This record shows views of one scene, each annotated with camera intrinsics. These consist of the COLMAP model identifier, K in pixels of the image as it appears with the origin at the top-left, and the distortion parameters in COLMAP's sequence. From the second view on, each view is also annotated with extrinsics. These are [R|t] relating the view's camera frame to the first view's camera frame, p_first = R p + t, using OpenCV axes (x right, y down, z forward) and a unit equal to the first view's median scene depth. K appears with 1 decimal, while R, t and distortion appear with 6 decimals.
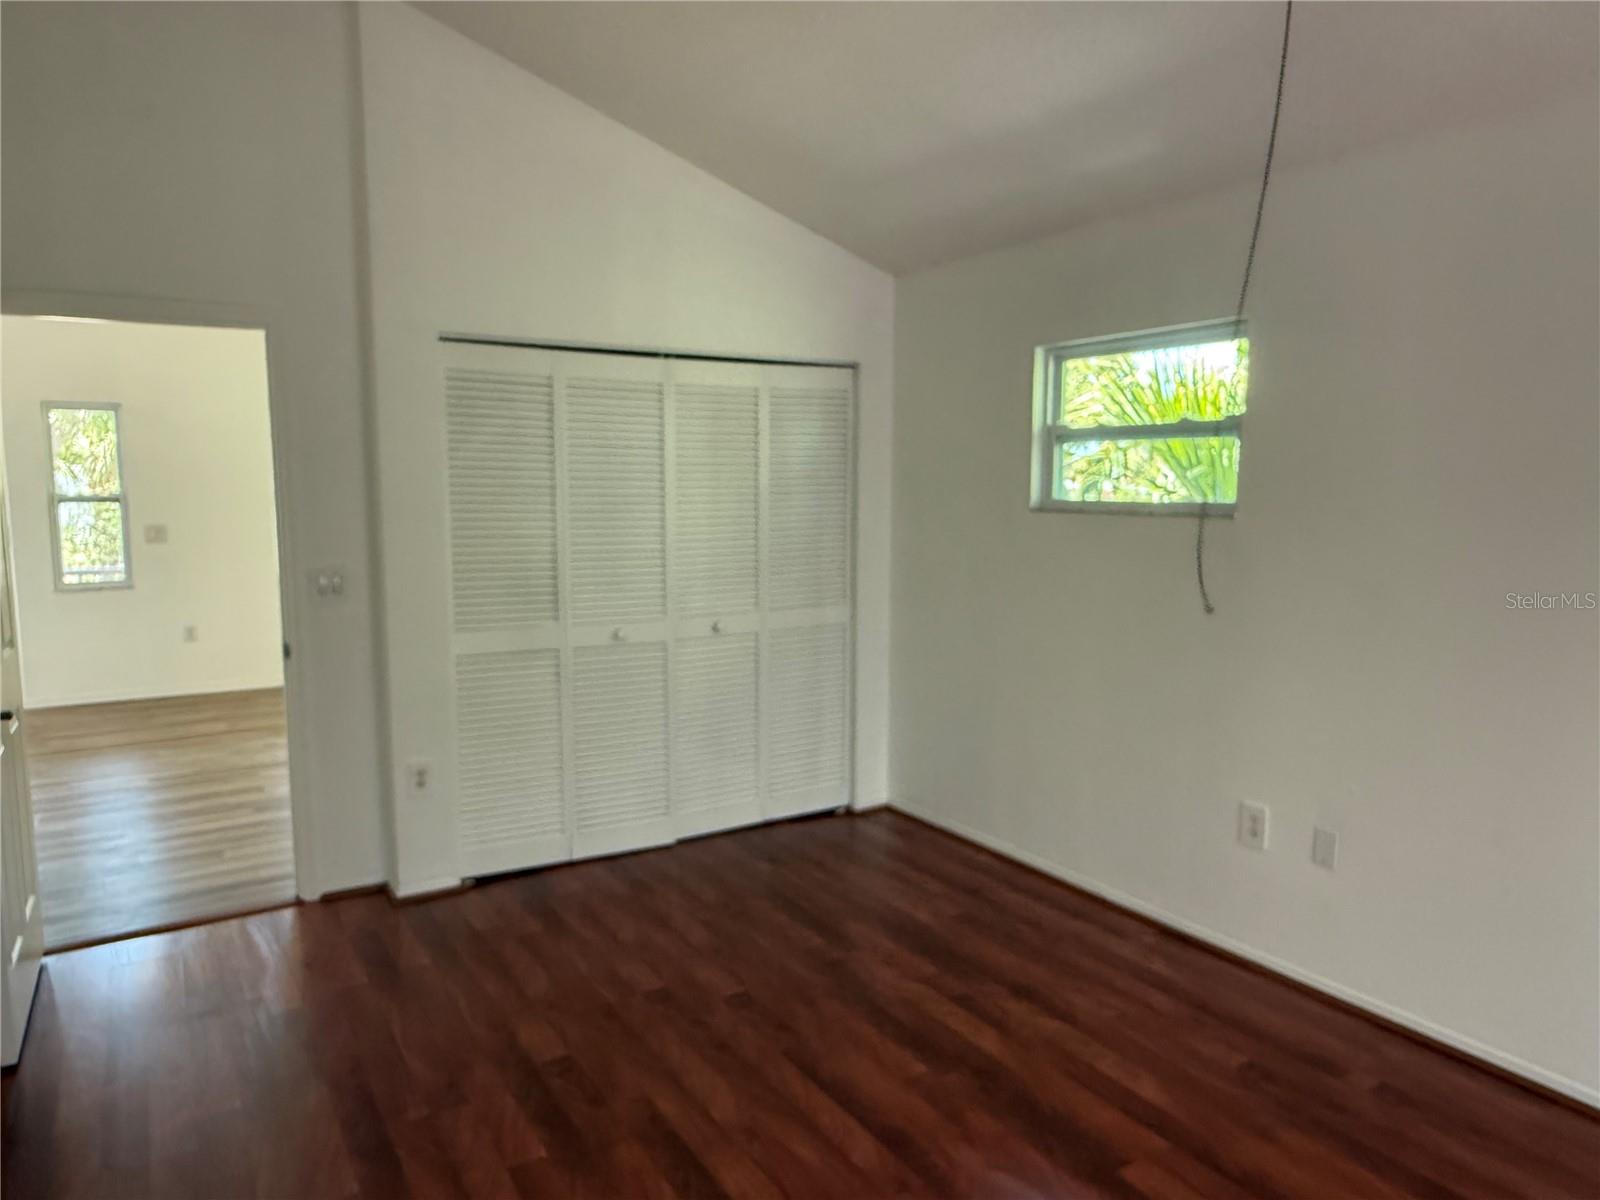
lens RADIAL K [[1063.7, 0, 798.8], [0, 1063.7, 601.7], [0, 0, 1]] dist [-0.004070, 0.000893]
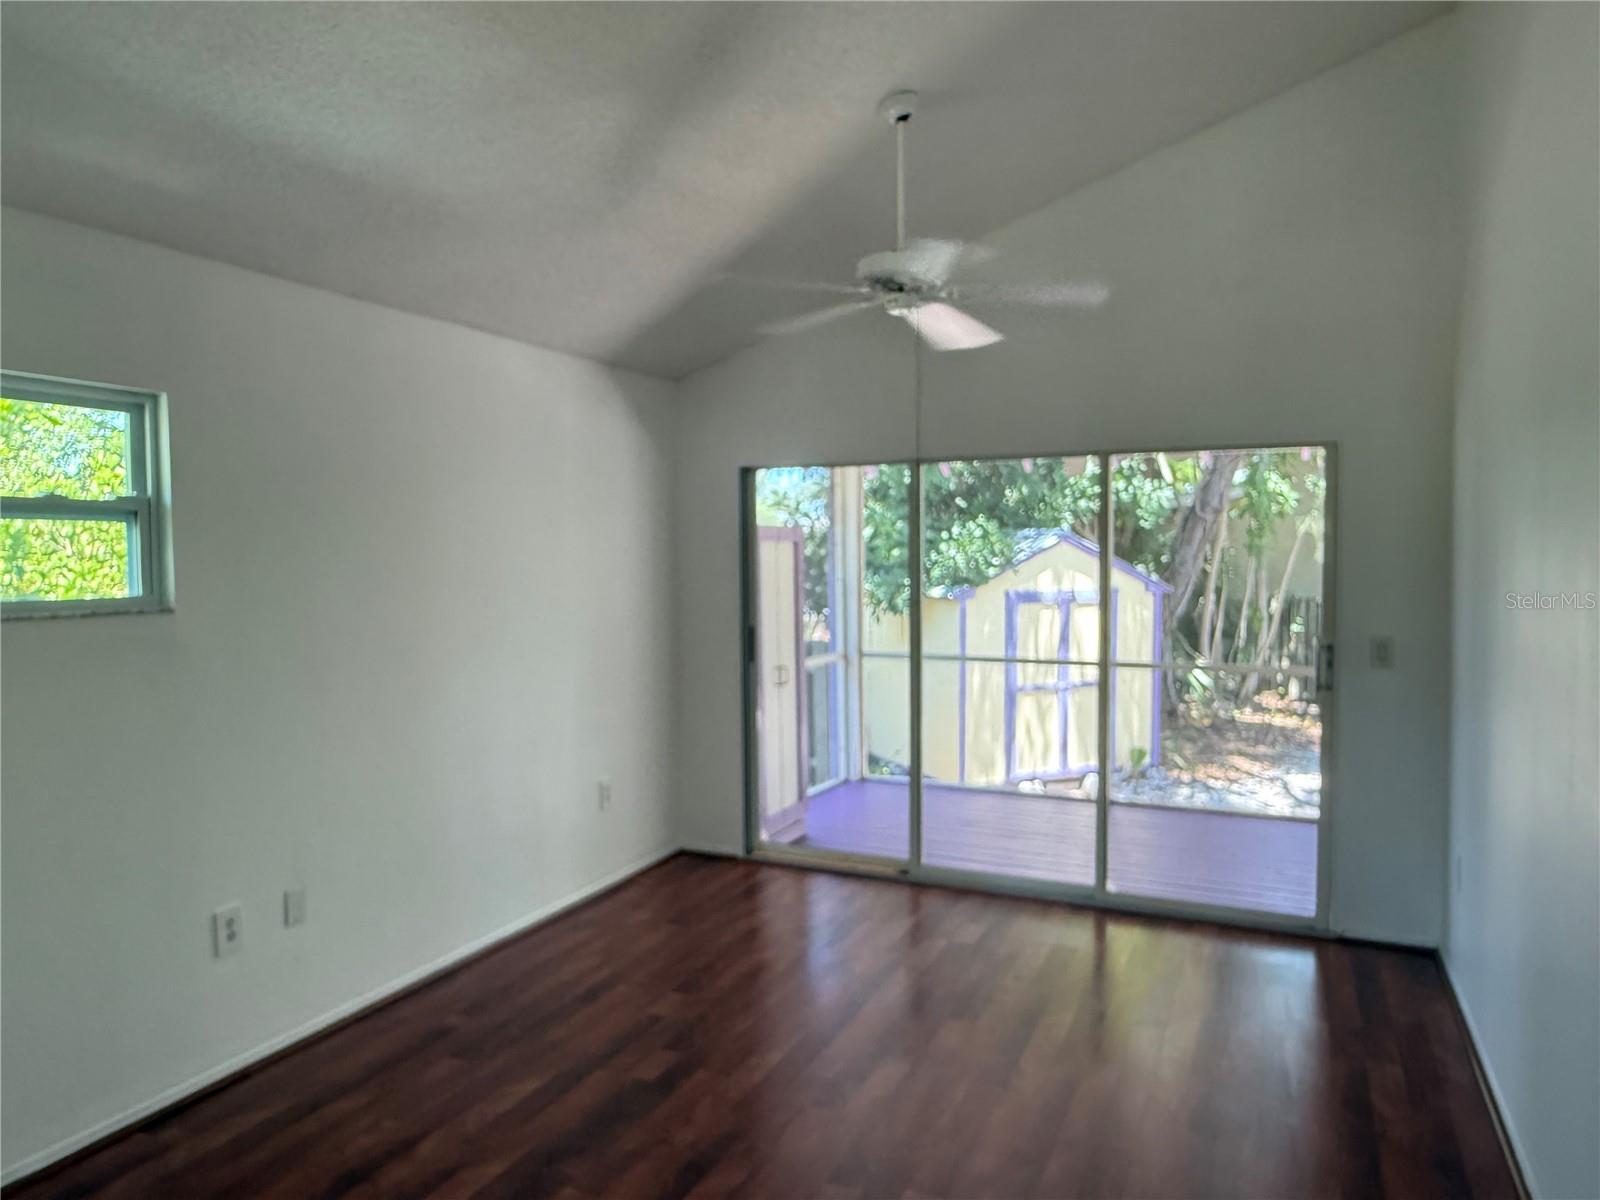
lens RADIAL K [[1063.7, 0, 794.6], [0, 1063.7, 606.0], [0, 0, 1]] dist [-0.004070, 0.000893]
pose [[-0.545494, -0.042430, 0.837040, -0.651494], [0.102953, 0.987762, 0.117164, -0.139304], [-0.831767, 0.150088, -0.534450, 1.076851]]
